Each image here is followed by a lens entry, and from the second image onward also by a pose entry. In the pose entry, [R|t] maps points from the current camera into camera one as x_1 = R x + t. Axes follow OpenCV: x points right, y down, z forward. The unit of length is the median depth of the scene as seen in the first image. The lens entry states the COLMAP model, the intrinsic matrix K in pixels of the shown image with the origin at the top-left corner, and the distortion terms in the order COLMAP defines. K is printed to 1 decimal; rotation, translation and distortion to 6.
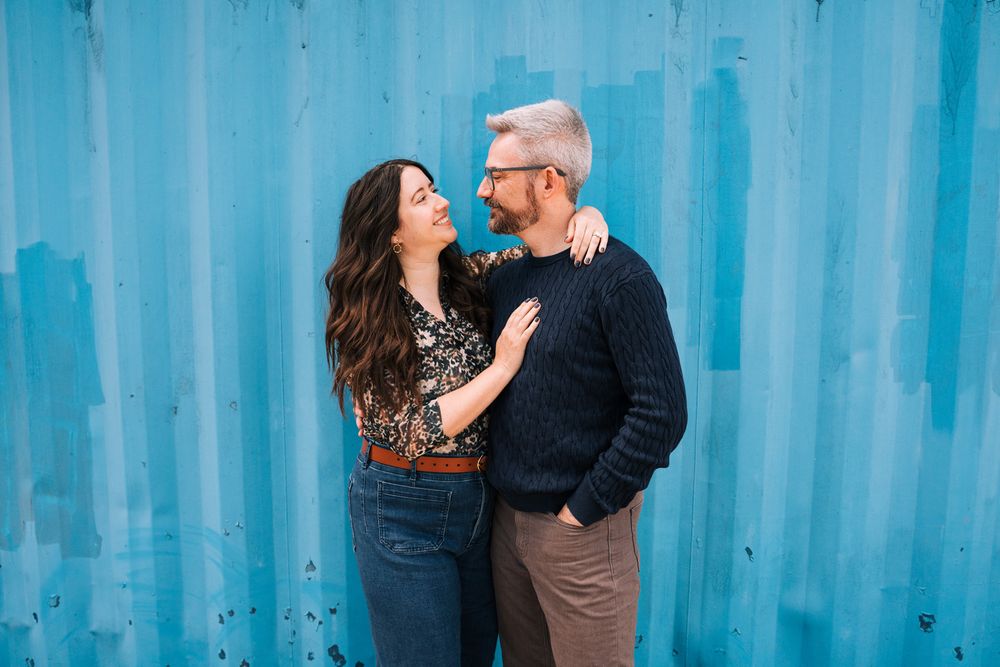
lens RADIAL K [[831.3, 0, 500.0], [0, 831.3, 333.5], [0, 0, 1]] dist [-0.091229, 0.058298]
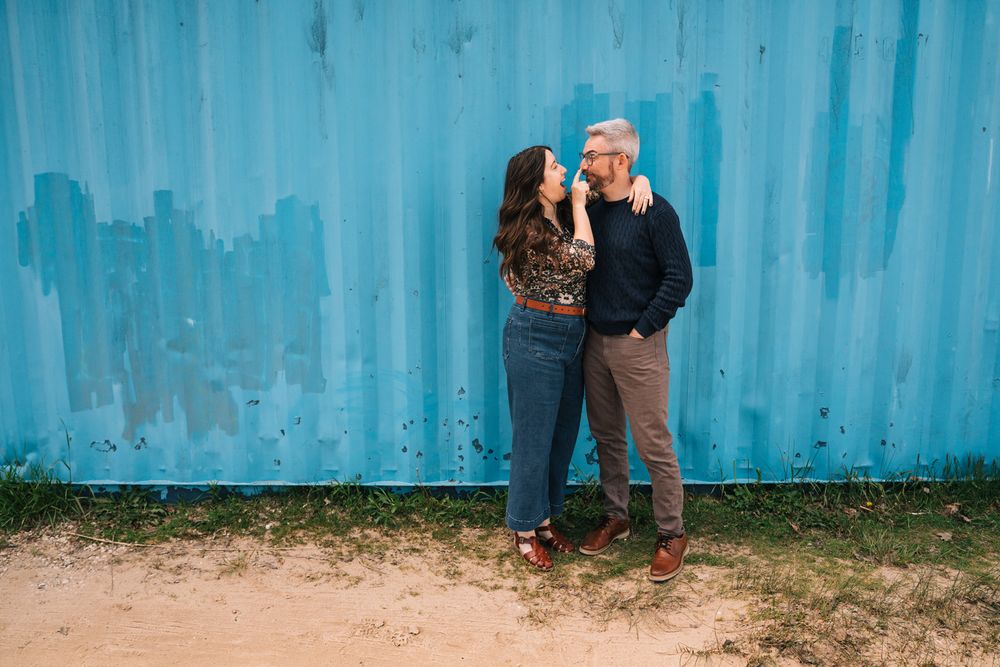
lens RADIAL K [[852.1, 0, 500.0], [0, 852.1, 333.5], [0, 0, 1]] dist [-0.064583, 0.003876]
pose [[0.998182, -0.019229, 0.057130, -0.265953], [0.016155, 0.998422, 0.053782, 0.082295], [-0.058074, -0.052761, 0.996917, -0.754726]]
